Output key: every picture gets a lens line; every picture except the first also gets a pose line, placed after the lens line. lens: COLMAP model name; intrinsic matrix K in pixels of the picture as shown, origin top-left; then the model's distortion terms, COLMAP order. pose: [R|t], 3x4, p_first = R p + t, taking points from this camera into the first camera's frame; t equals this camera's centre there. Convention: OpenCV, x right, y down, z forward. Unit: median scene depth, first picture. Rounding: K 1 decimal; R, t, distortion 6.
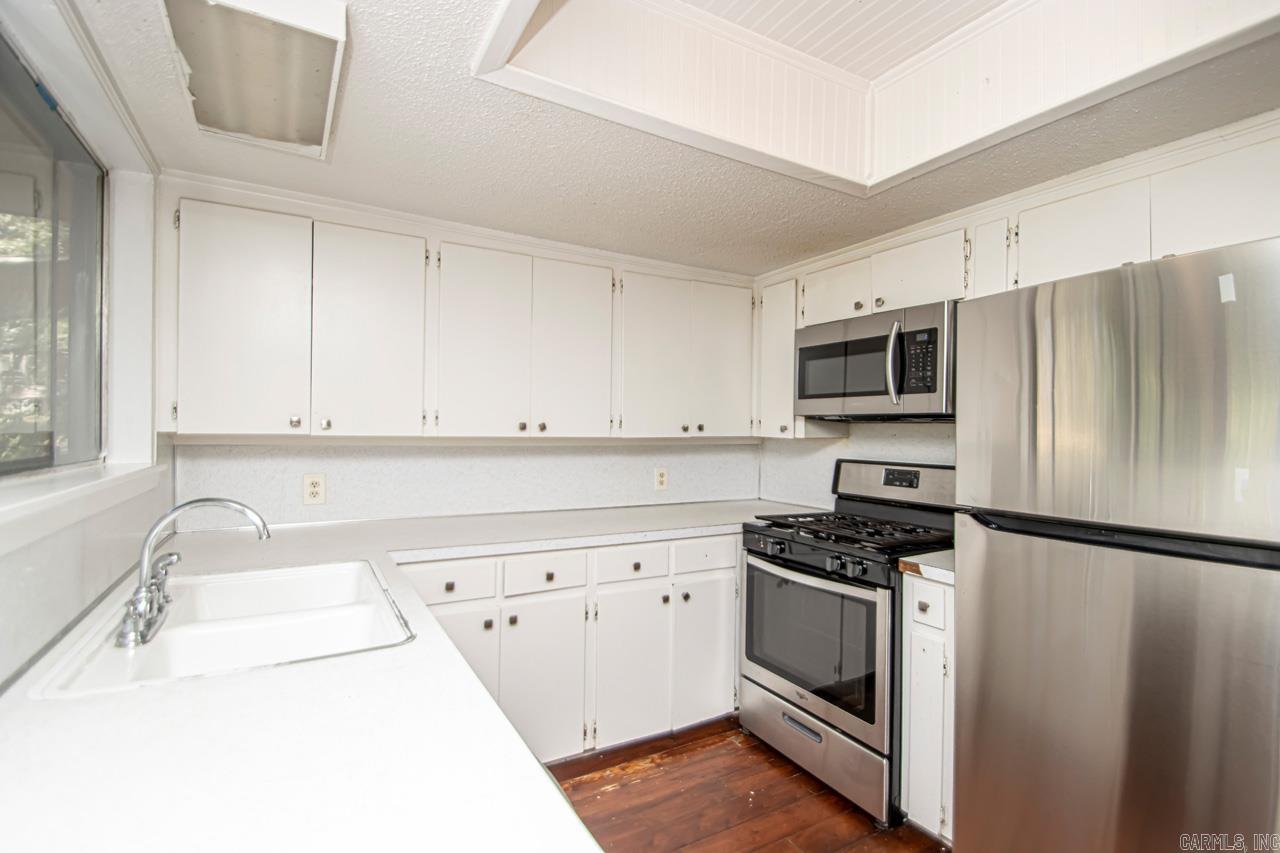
lens RADIAL K [[594.8, 0, 617.1], [0, 594.8, 429.9], [0, 0, 1]] dist [0.010372, -0.015446]
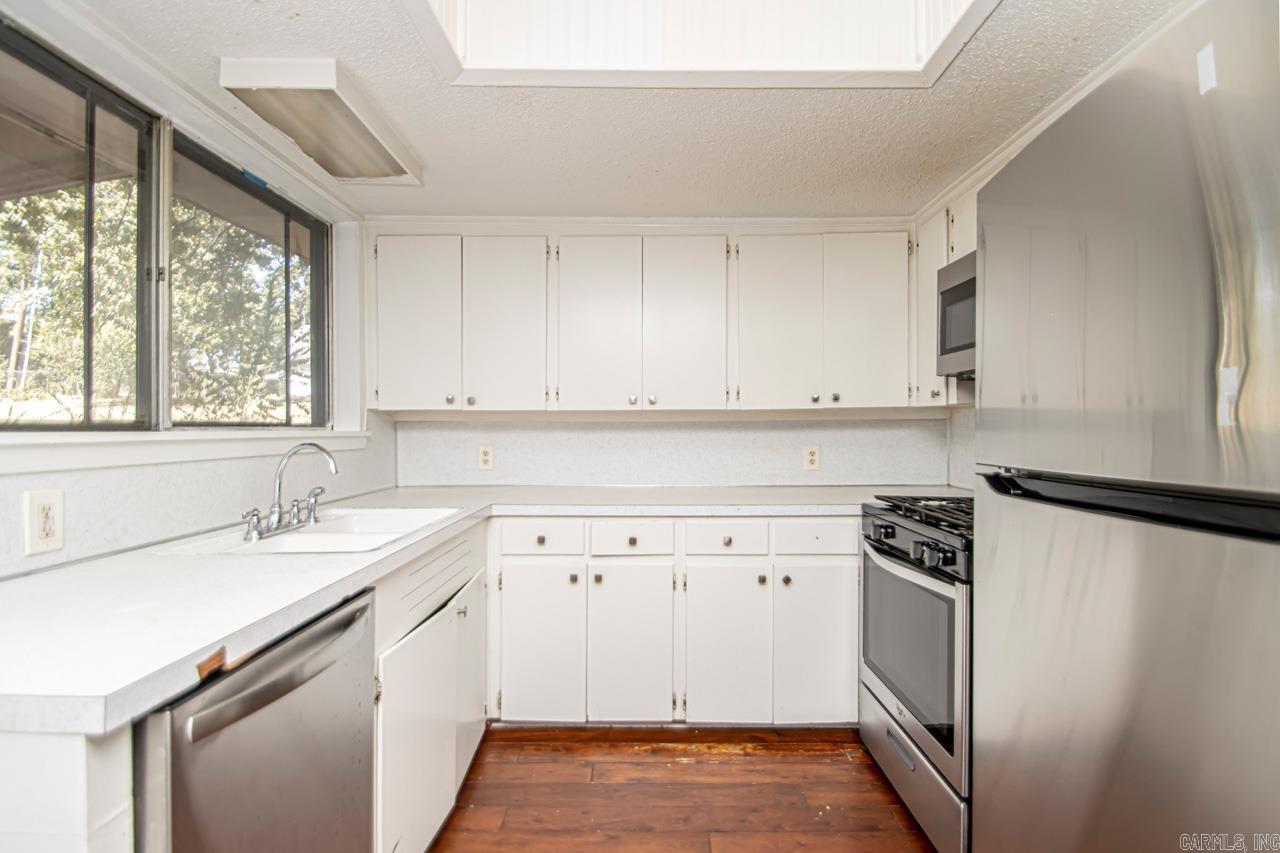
lens RADIAL K [[594.8, 0, 620.5], [0, 594.8, 429.4], [0, 0, 1]] dist [0.010372, -0.015446]
pose [[0.866574, -0.009336, -0.498961, 0.363620], [0.008272, 0.999956, -0.004344, 0.053403], [0.498980, -0.000363, 0.866614, 0.087437]]
